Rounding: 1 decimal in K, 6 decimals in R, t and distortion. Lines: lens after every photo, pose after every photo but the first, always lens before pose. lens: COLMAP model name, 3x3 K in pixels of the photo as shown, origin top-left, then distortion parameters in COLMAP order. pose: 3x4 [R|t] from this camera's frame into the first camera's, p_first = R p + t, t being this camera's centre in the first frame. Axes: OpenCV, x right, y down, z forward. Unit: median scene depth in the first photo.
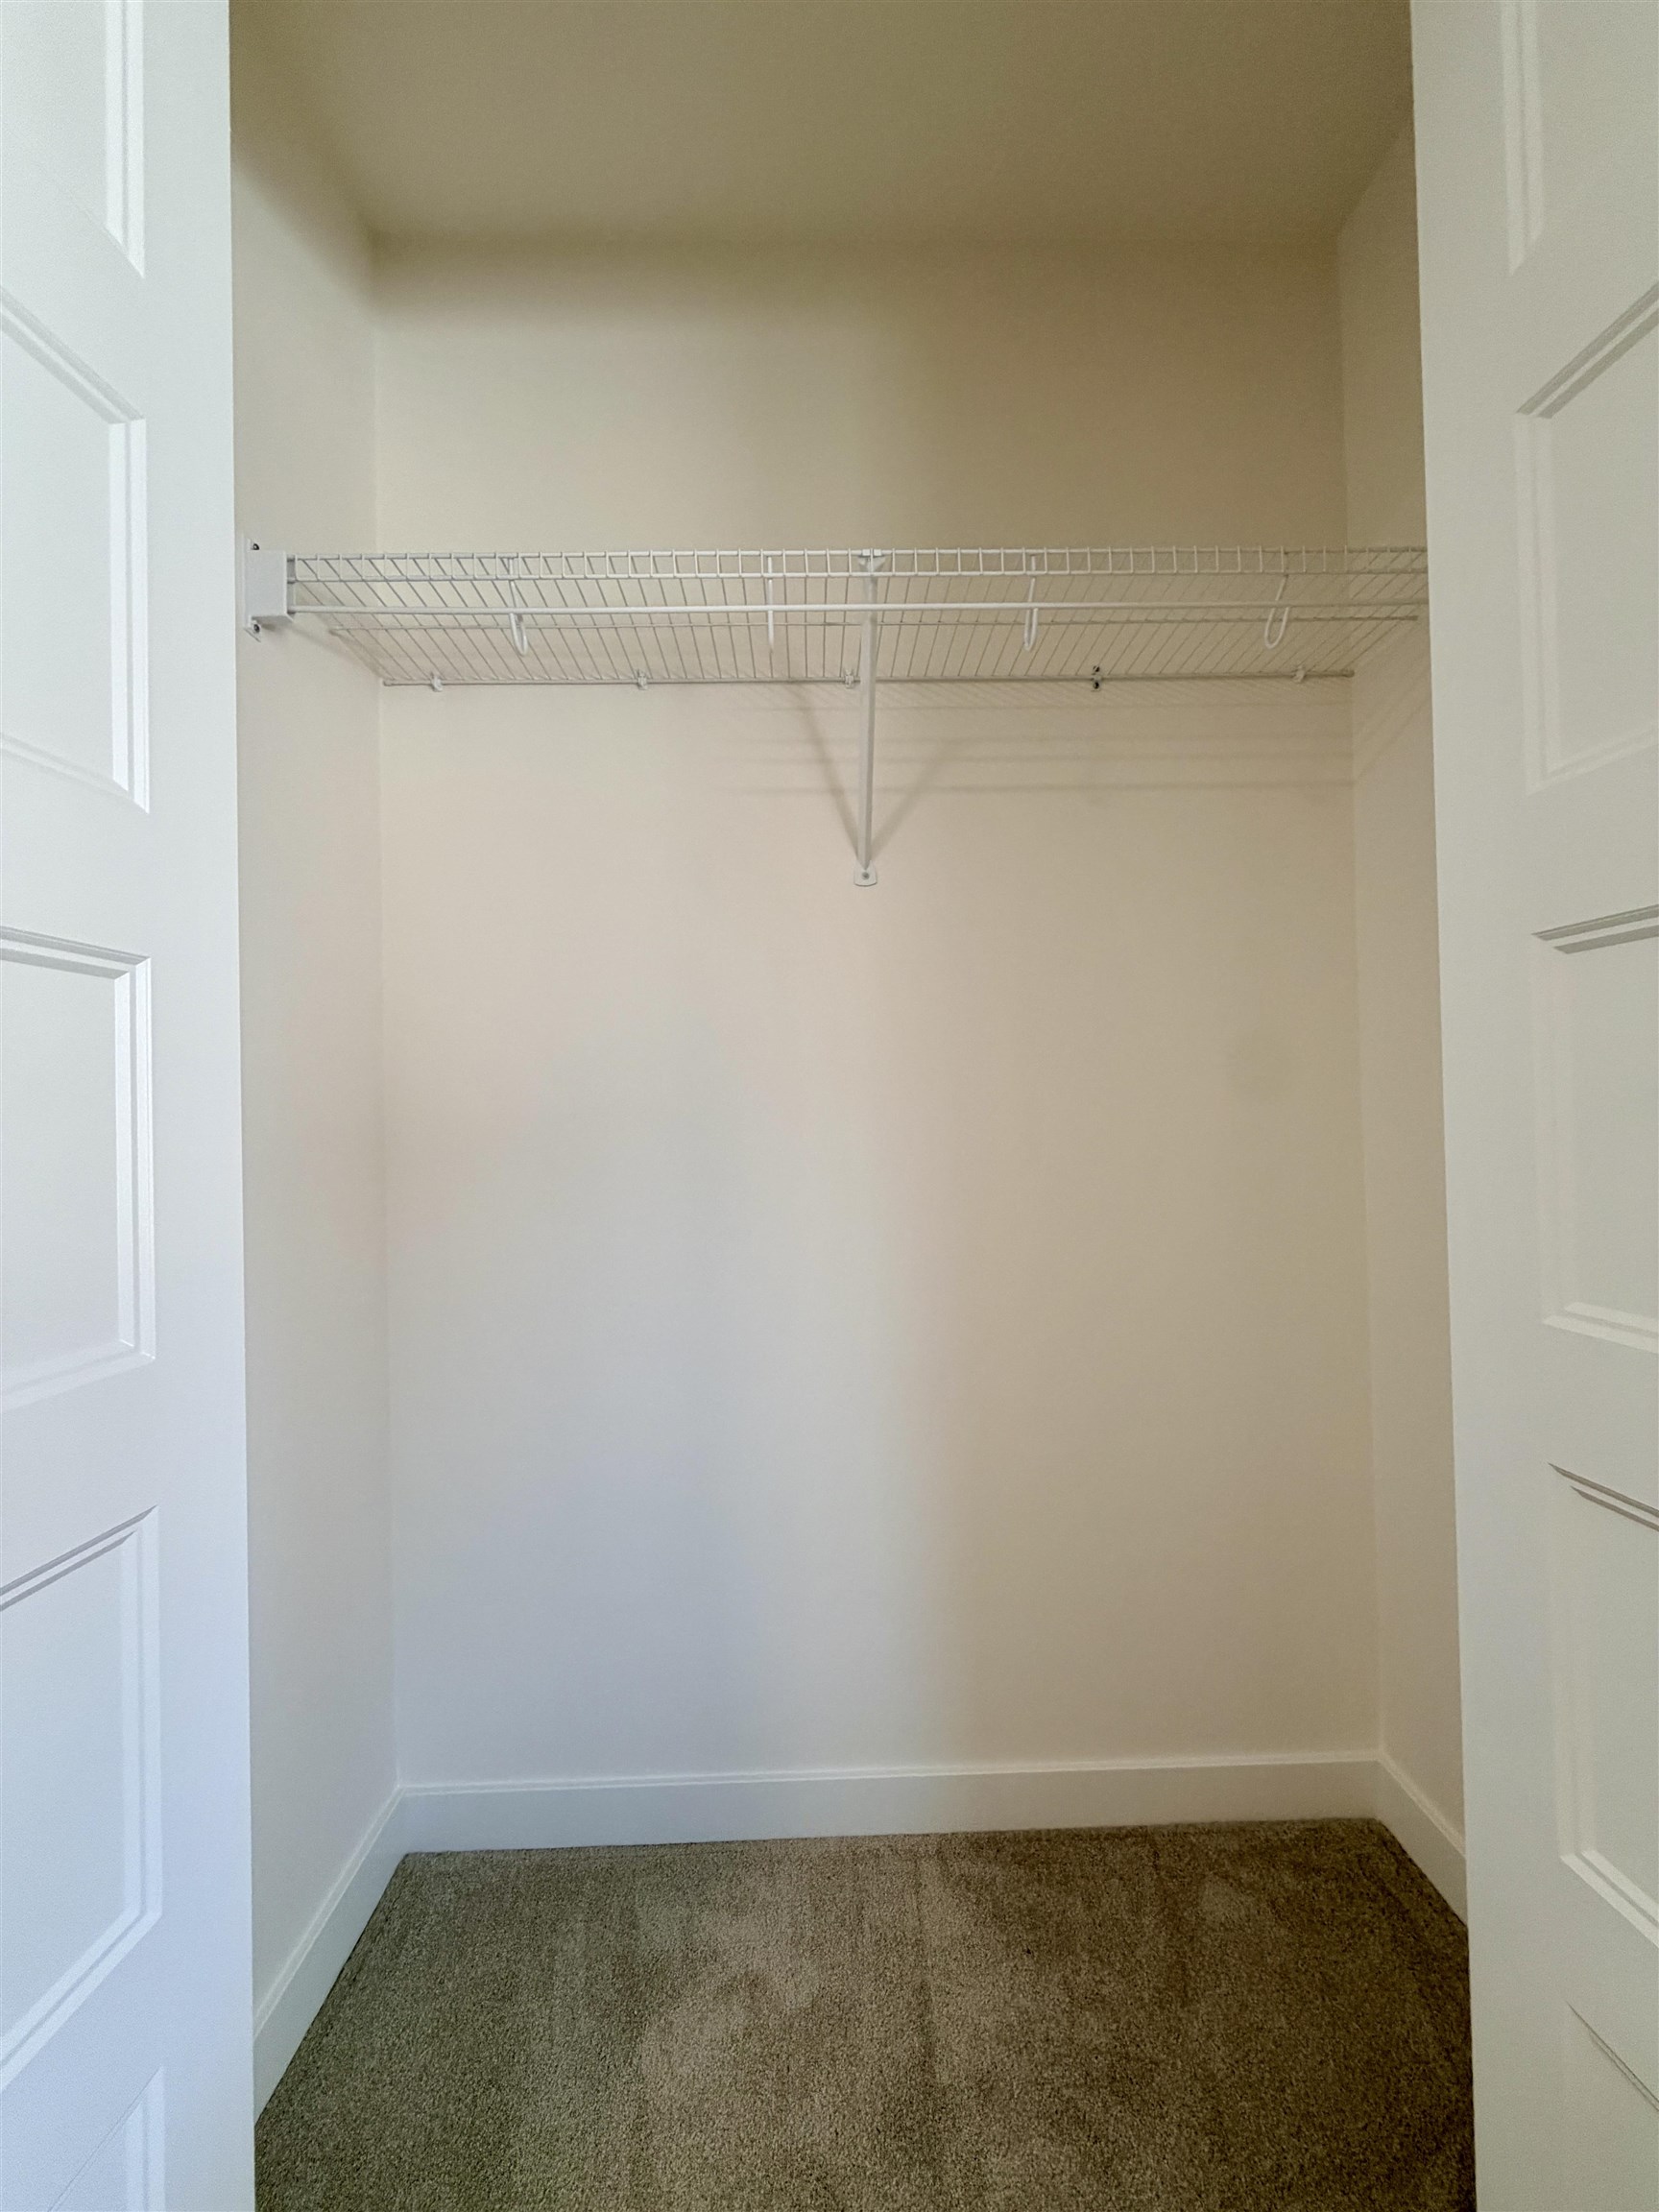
lens RADIAL K [[885.2, 0, 863.8], [0, 885.2, 1108.5], [0, 0, 1]] dist [-0.002070, -0.002162]
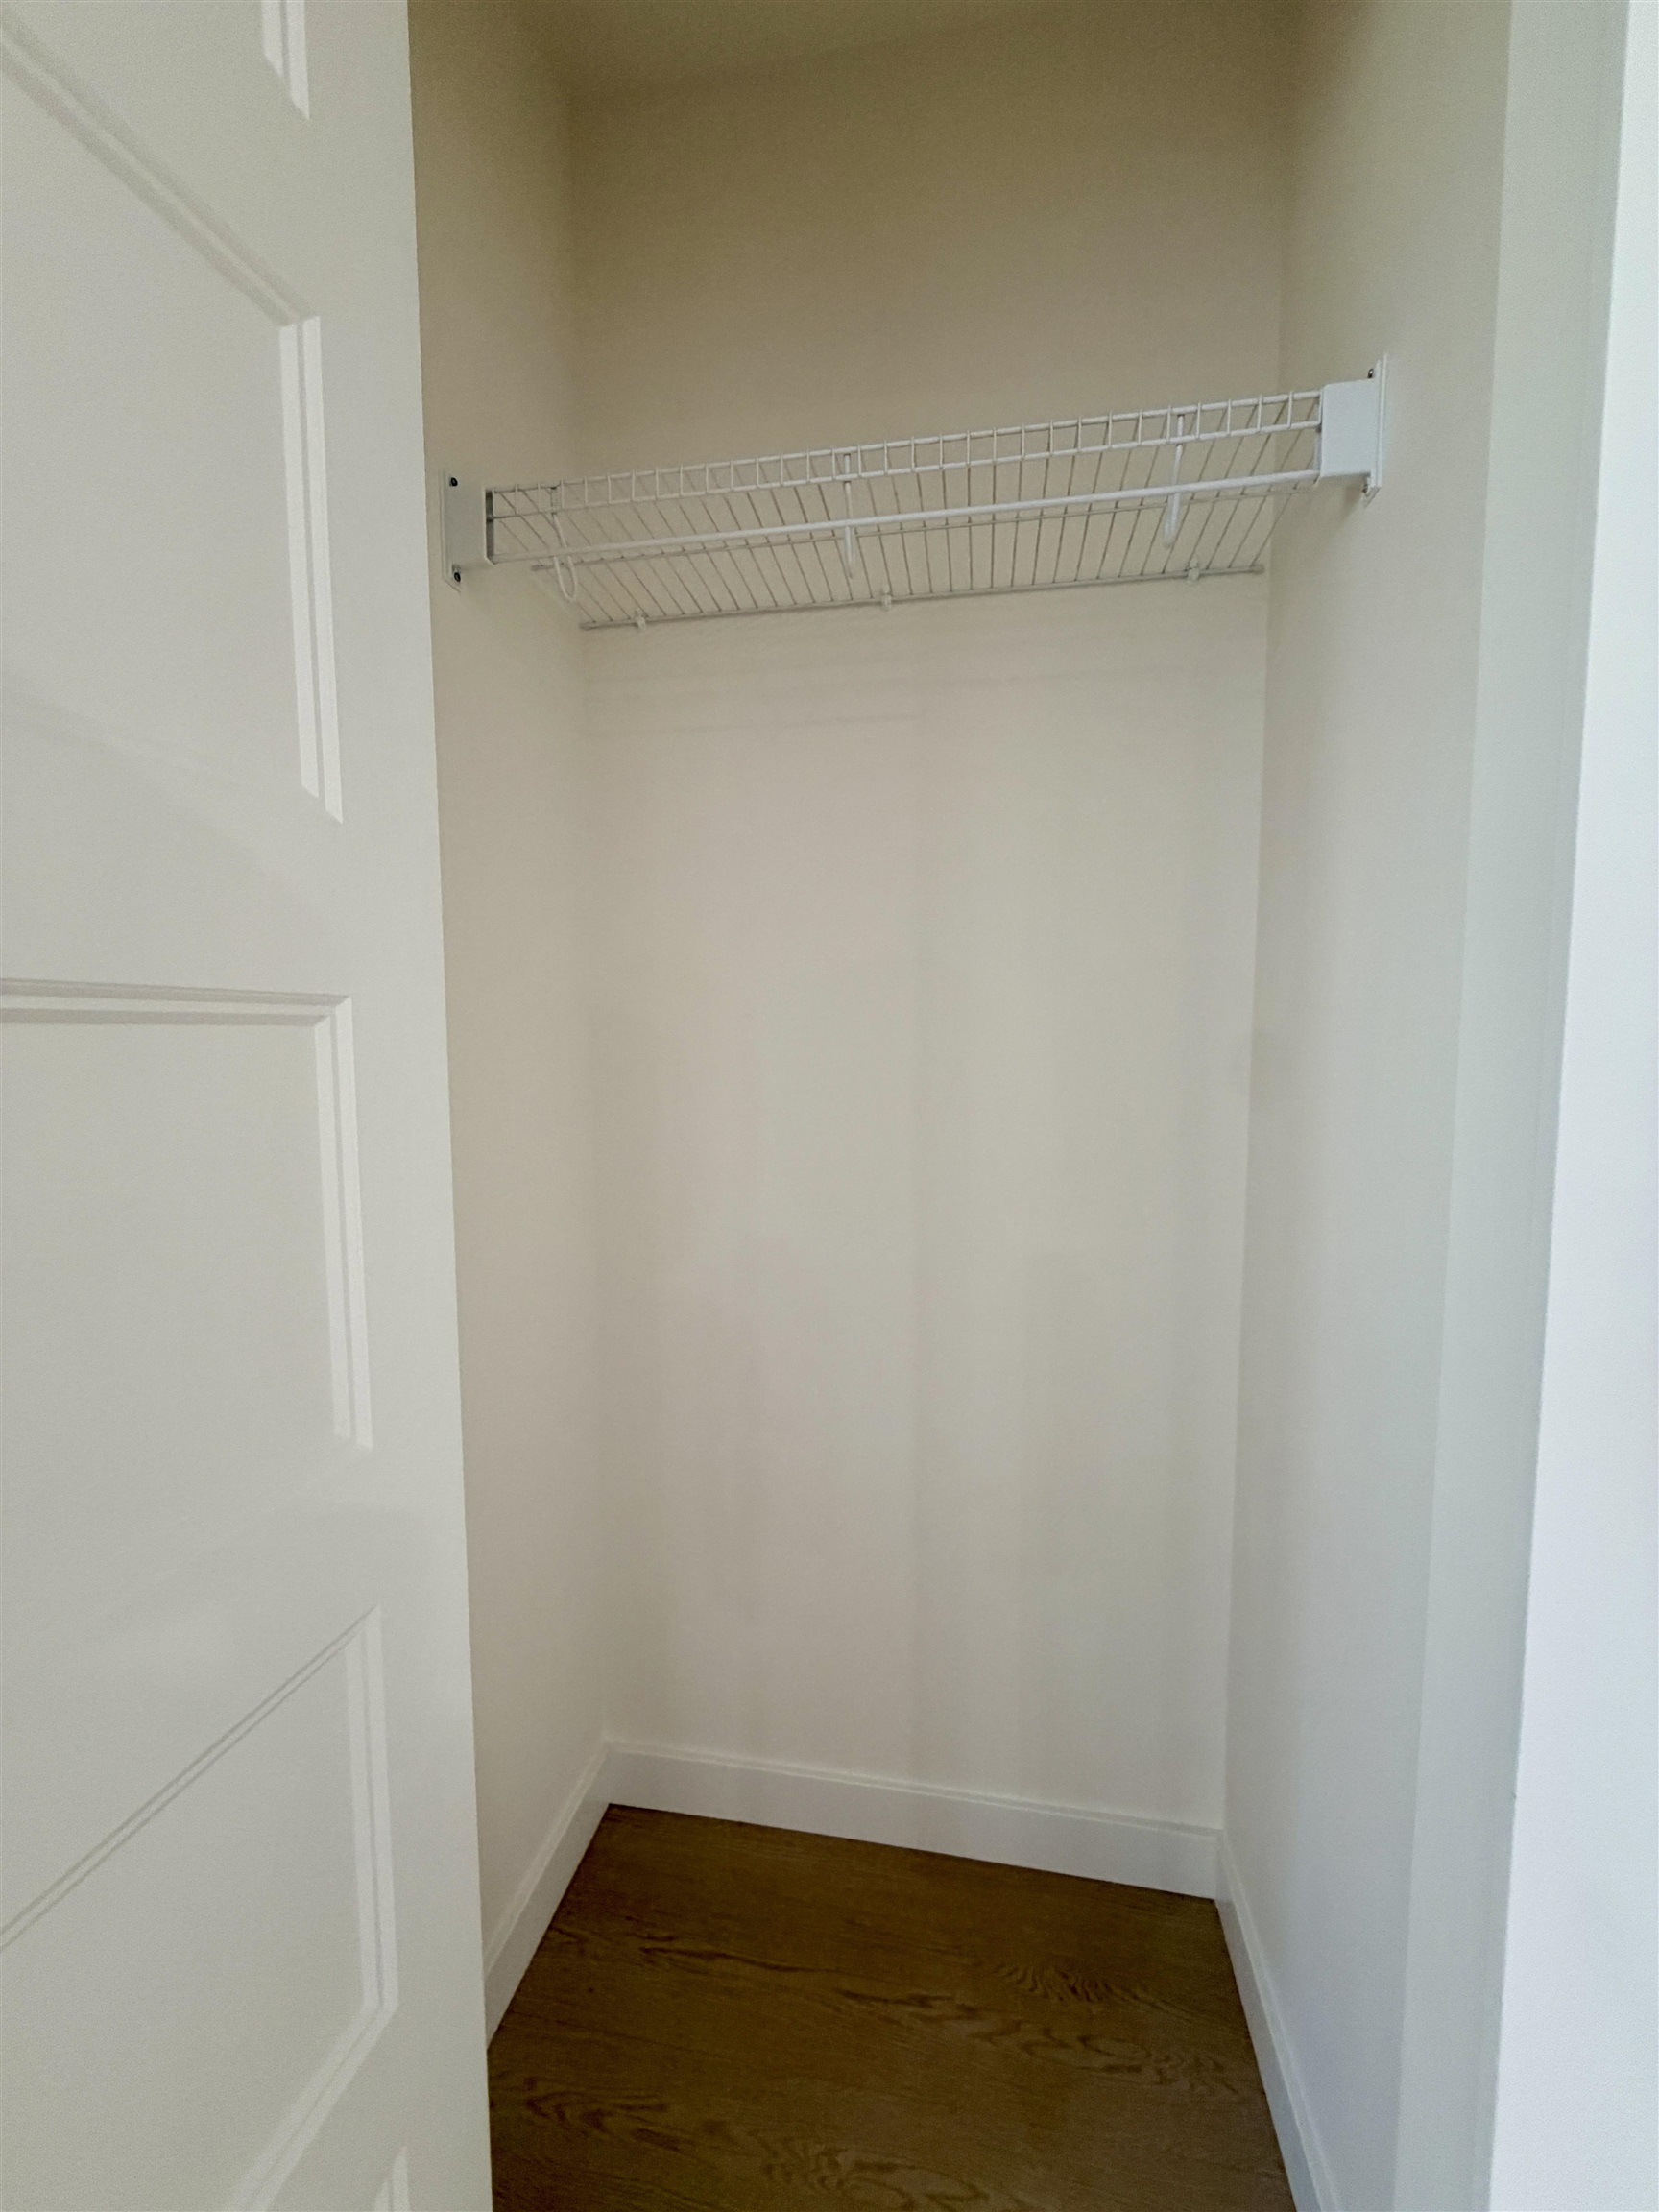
lens RADIAL K [[885.2, 0, 825.9], [0, 885.2, 1120.1], [0, 0, 1]] dist [-0.002070, -0.002162]
pose [[0.974788, 0.038273, -0.219826, -0.166835], [-0.016547, 0.994866, 0.099834, -0.145964], [0.222519, -0.093680, 0.970417, 0.261742]]
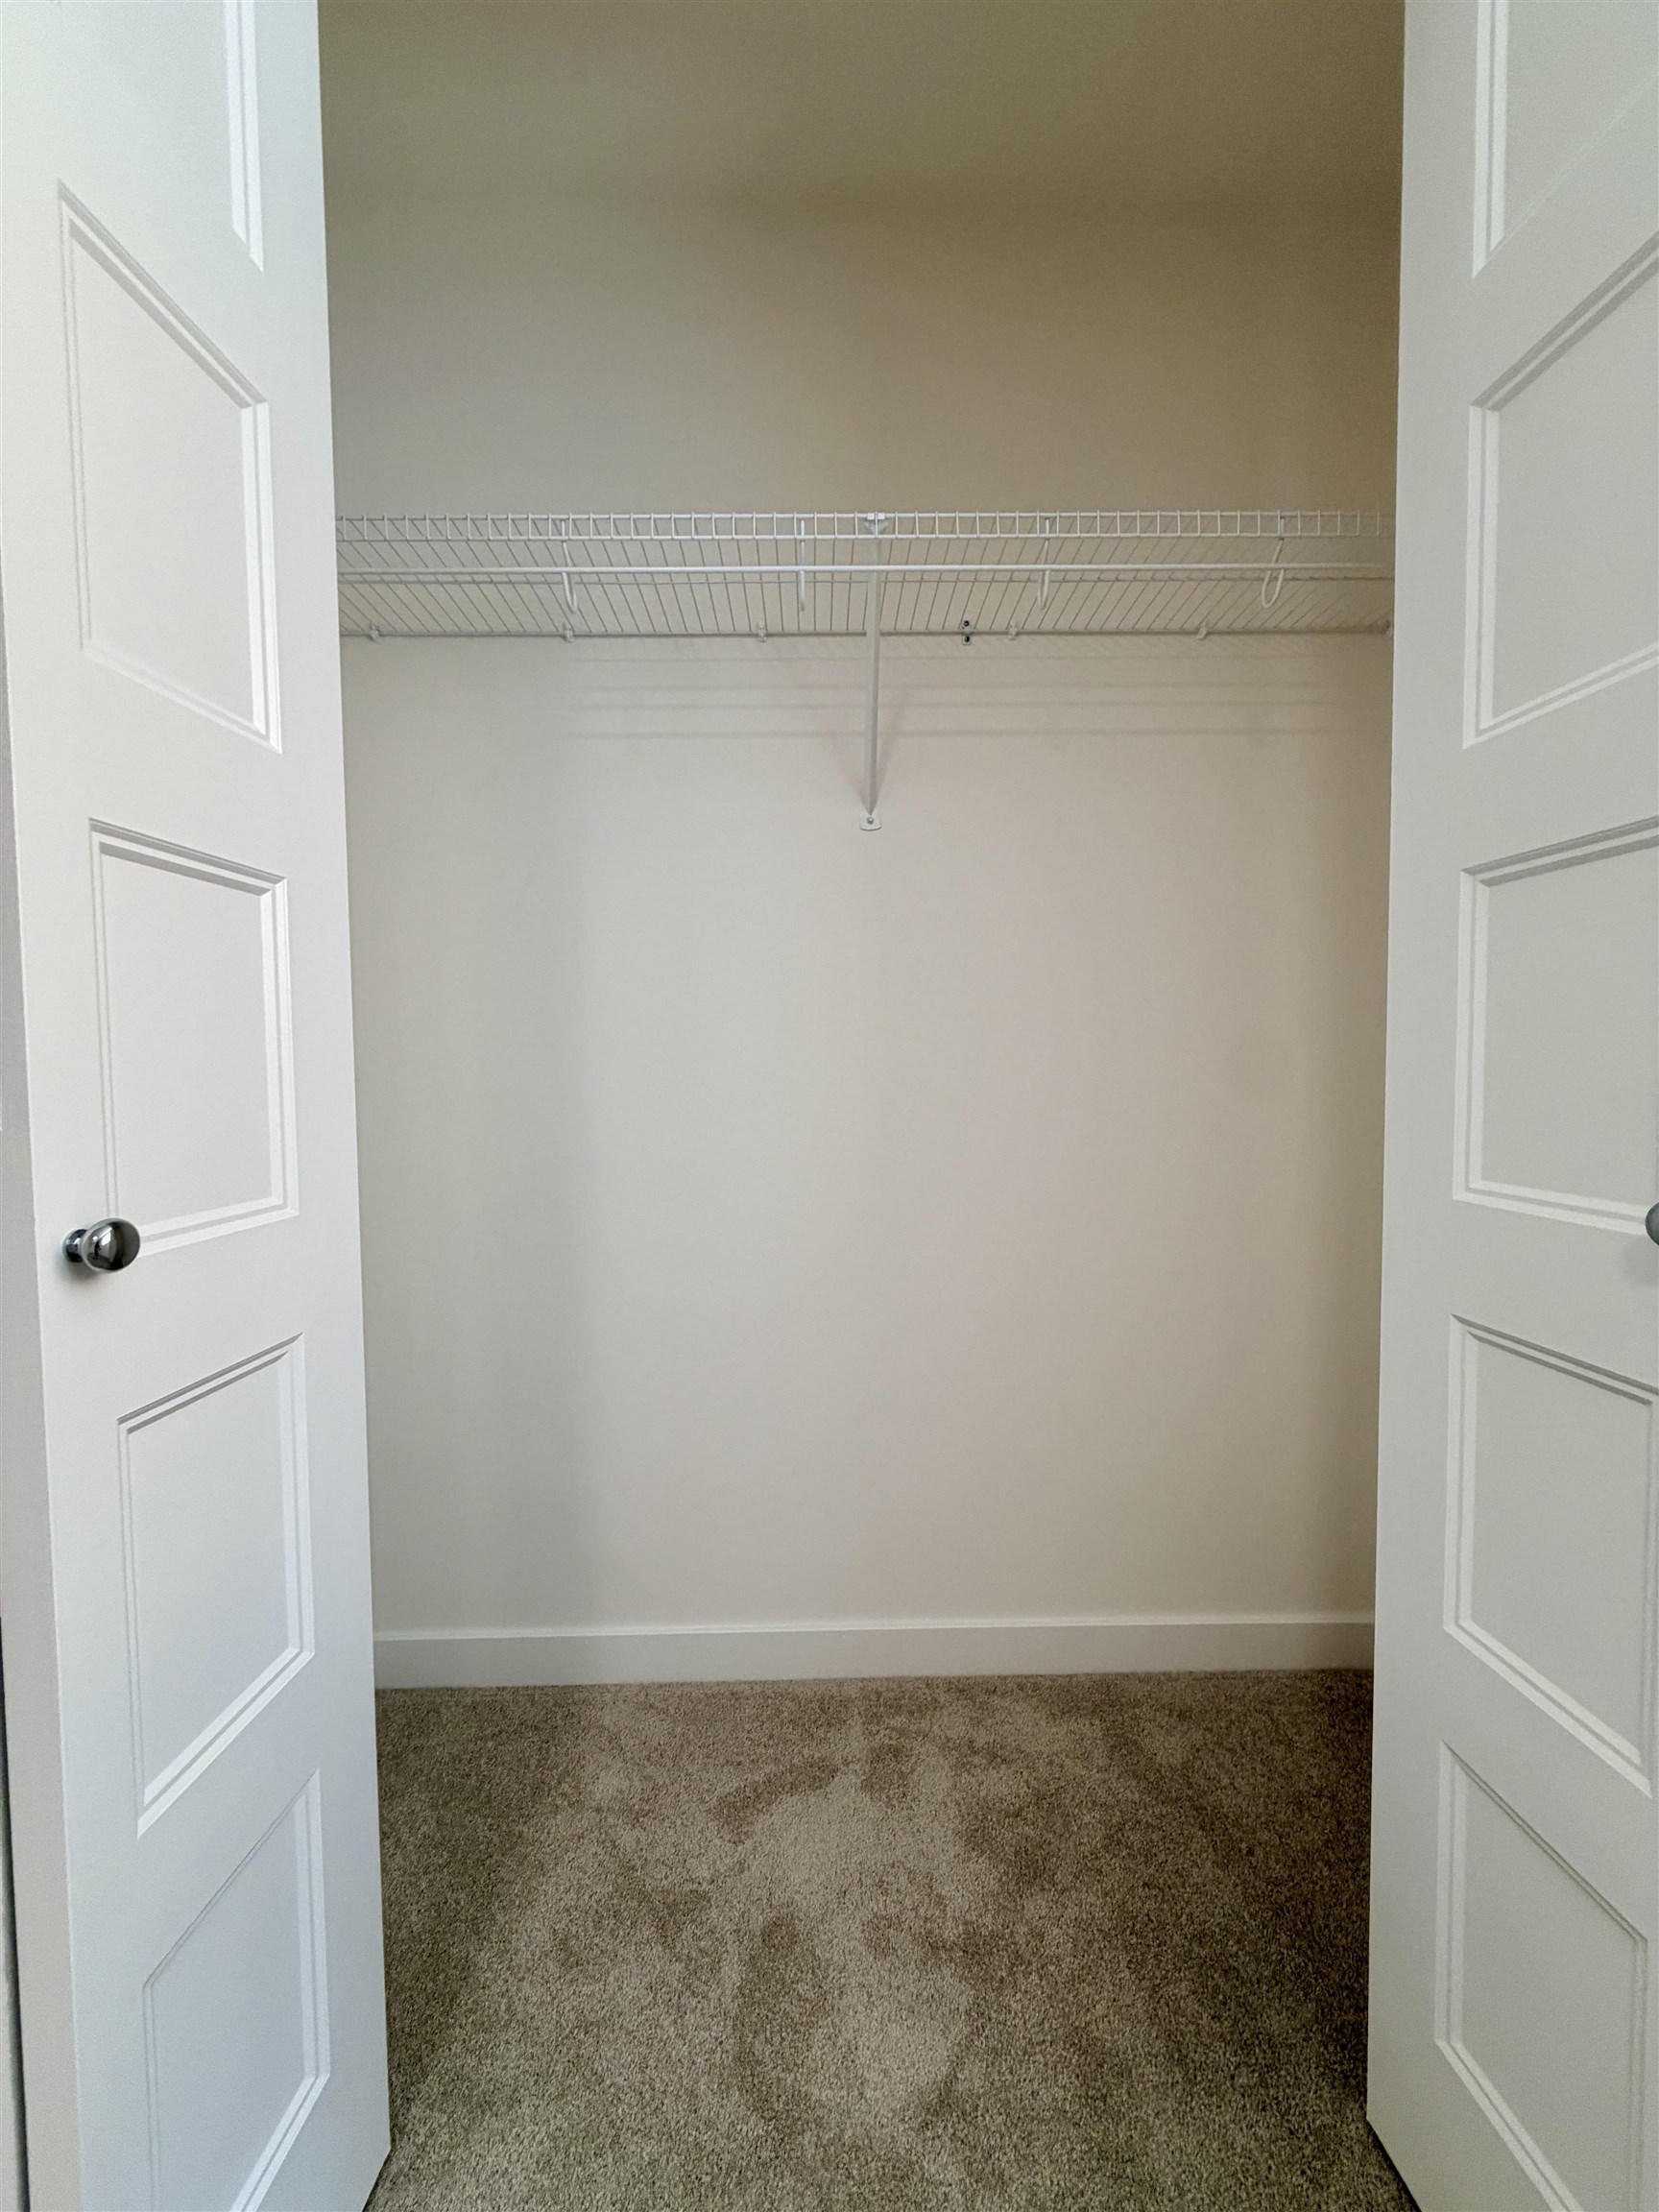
lens RADIAL K [[885.2, 0, 849.9], [0, 885.2, 1108.8], [0, 0, 1]] dist [-0.002070, -0.002162]
pose [[0.999831, 0.013819, -0.012112, -0.033531], [-0.013124, 0.998361, 0.055708, 0.062031], [0.012861, -0.055539, 0.998374, -0.191951]]
